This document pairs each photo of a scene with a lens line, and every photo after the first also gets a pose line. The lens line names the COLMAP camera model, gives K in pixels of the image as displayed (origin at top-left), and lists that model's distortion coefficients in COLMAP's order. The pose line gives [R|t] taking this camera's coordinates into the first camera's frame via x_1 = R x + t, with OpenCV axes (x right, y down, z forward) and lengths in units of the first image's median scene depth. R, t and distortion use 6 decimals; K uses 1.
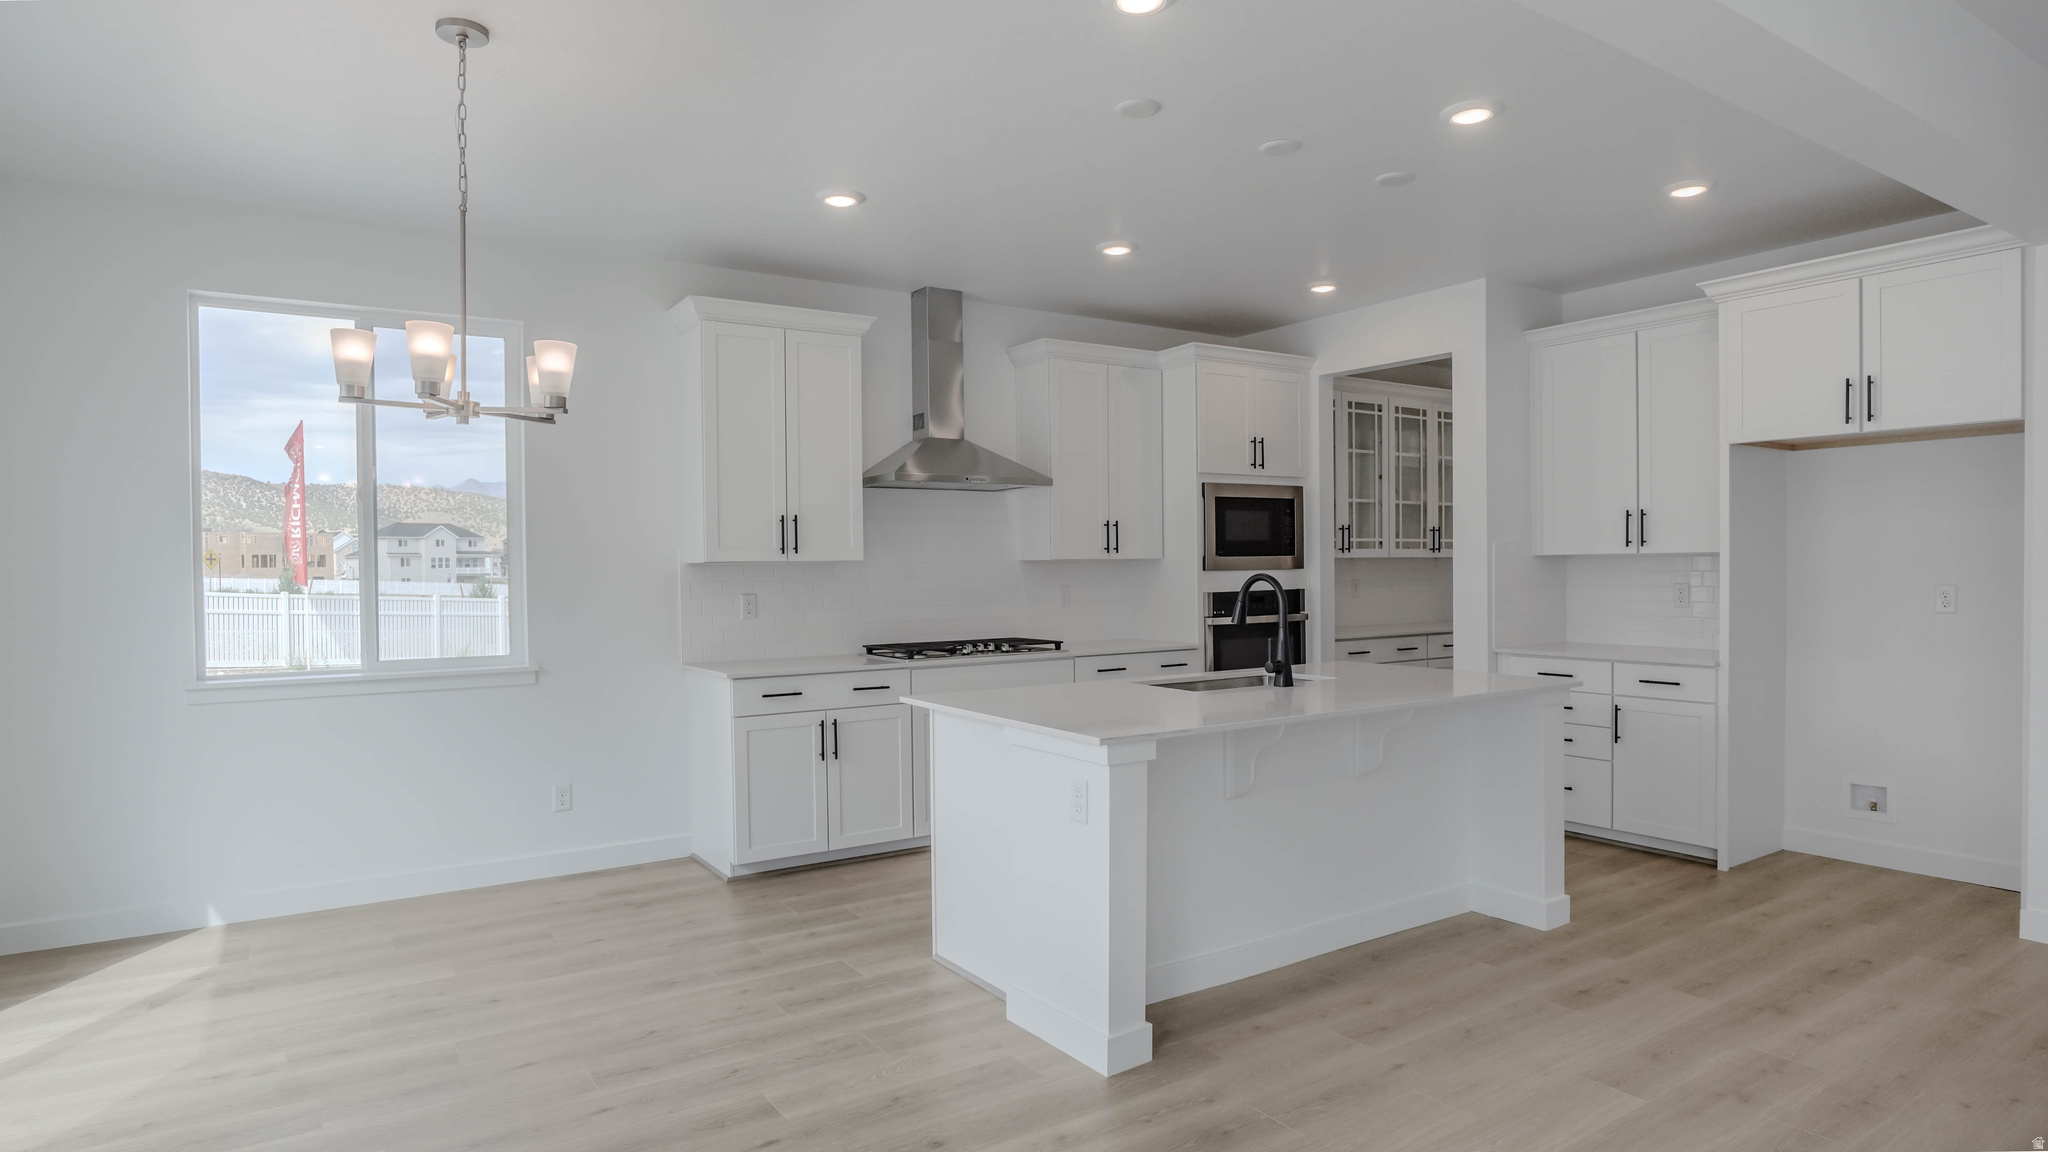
lens RADIAL K [[1160.5, 0, 1063.9], [0, 1160.5, 584.1], [0, 0, 1]] dist [-0.026638, 0.000455]
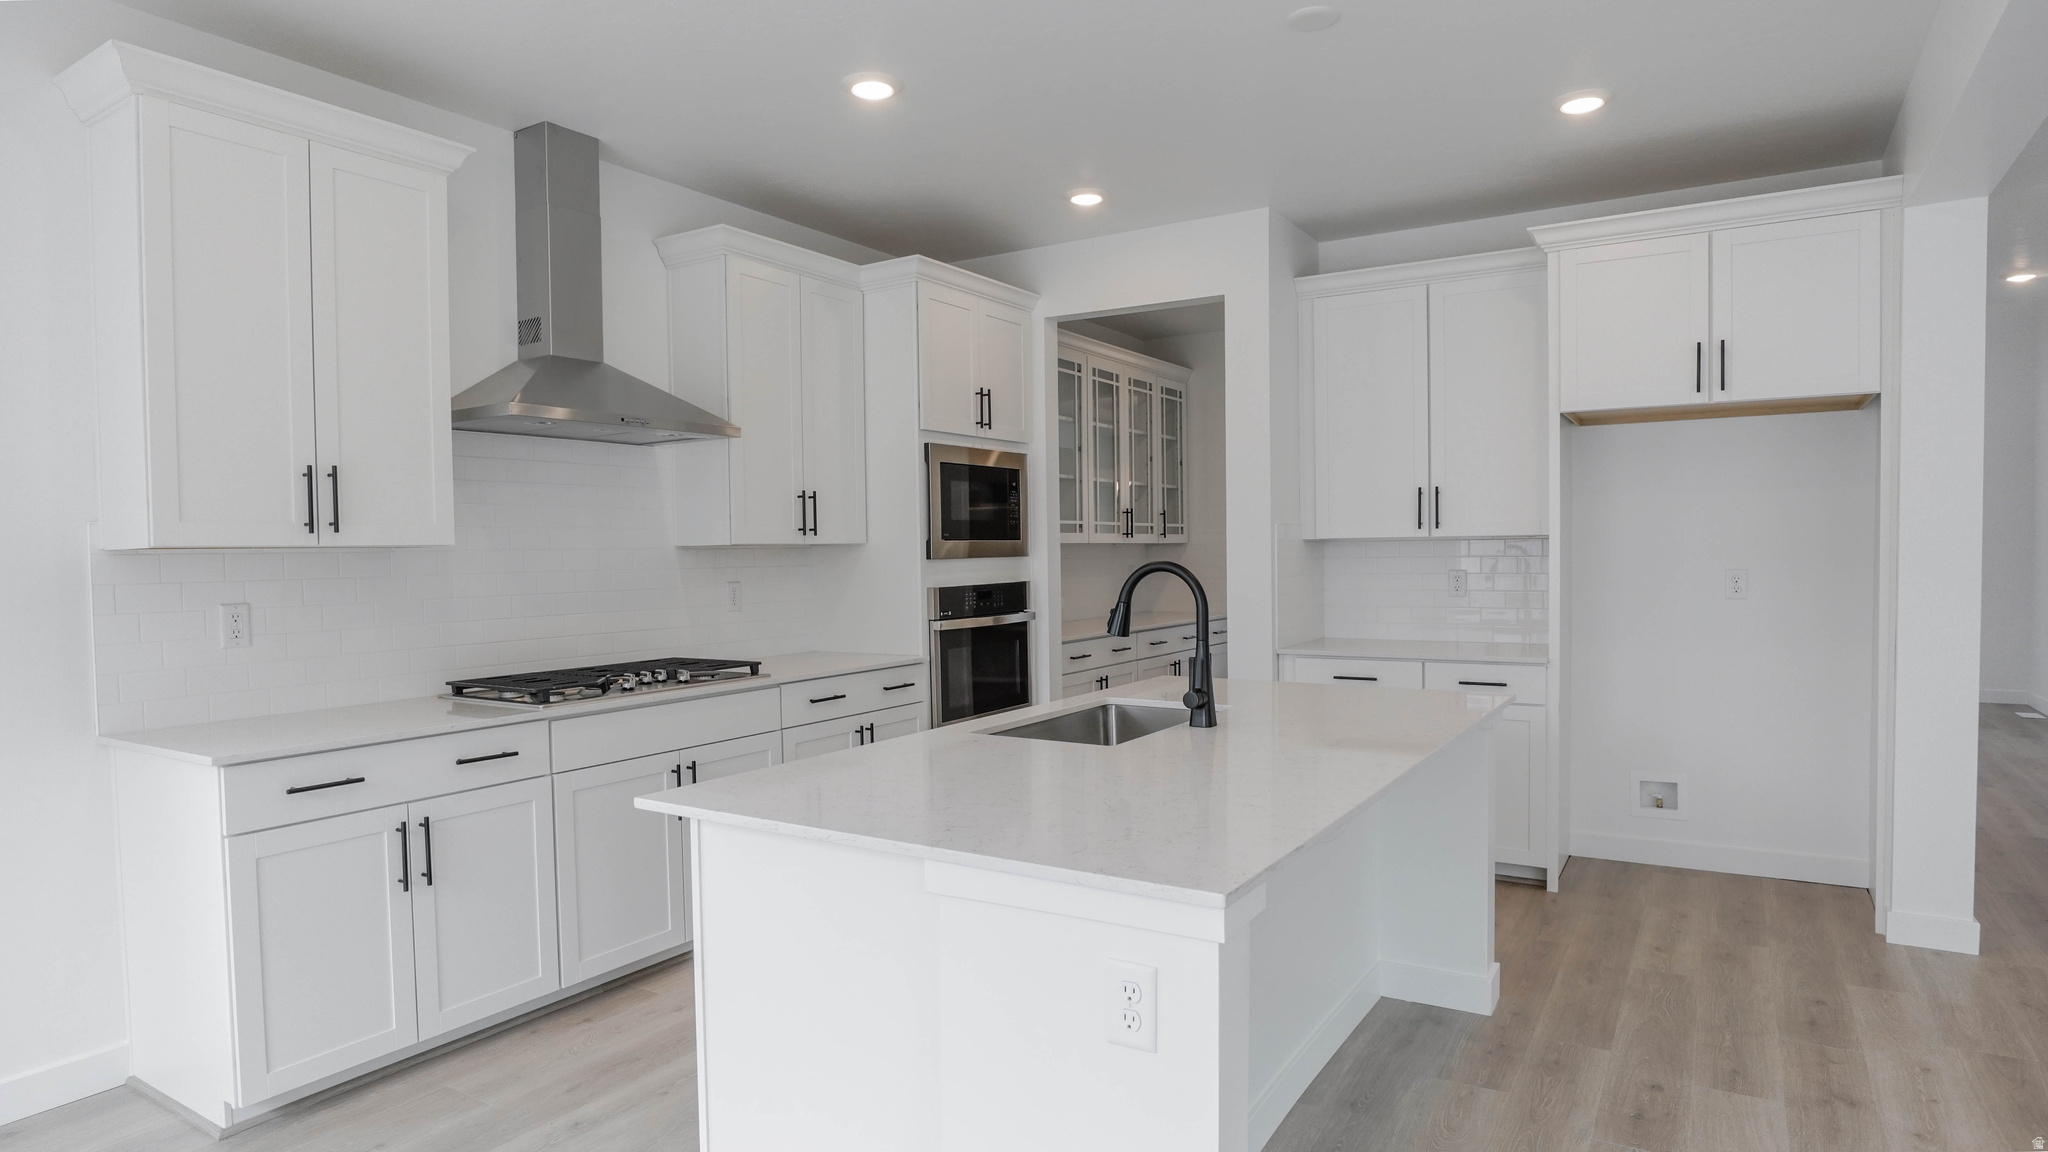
lens RADIAL K [[1131.8, 0, 1024.3], [0, 1131.8, 584.4], [0, 0, 1]] dist [-0.041874, 0.012865]
pose [[0.915570, -0.014042, 0.401912, -0.132251], [0.010776, 0.999888, 0.010387, -0.002377], [-0.402013, -0.005179, 0.915619, 0.331730]]
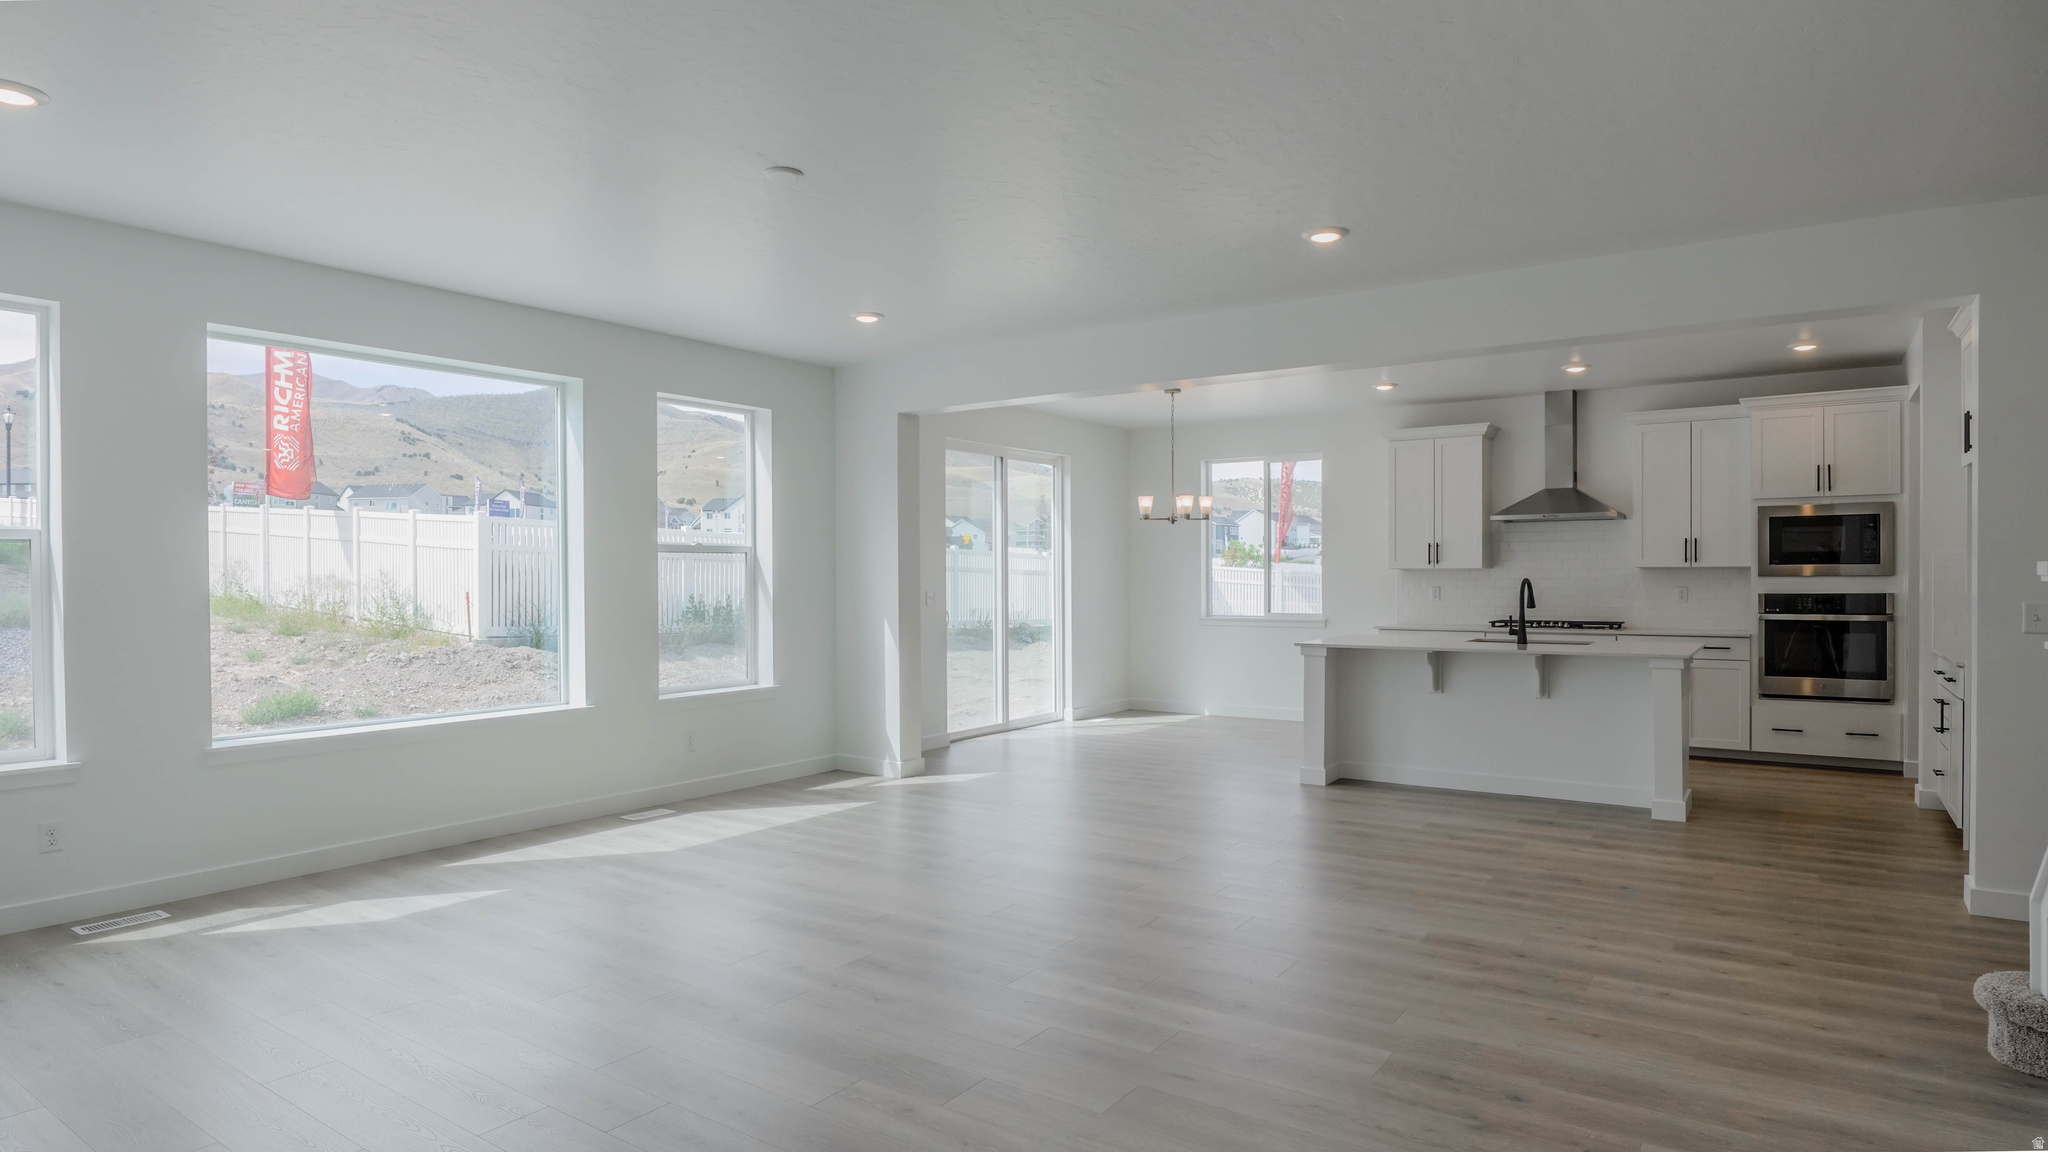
lens RADIAL K [[1160.5, 0, 1063.9], [0, 1160.5, 584.1], [0, 0, 1]] dist [-0.026638, 0.000455]
pose [[0.416871, 0.017432, -0.908798, 1.044266], [-0.019566, 0.999757, 0.010201, -0.001292], [0.908755, 0.013529, 0.417111, -0.228996]]
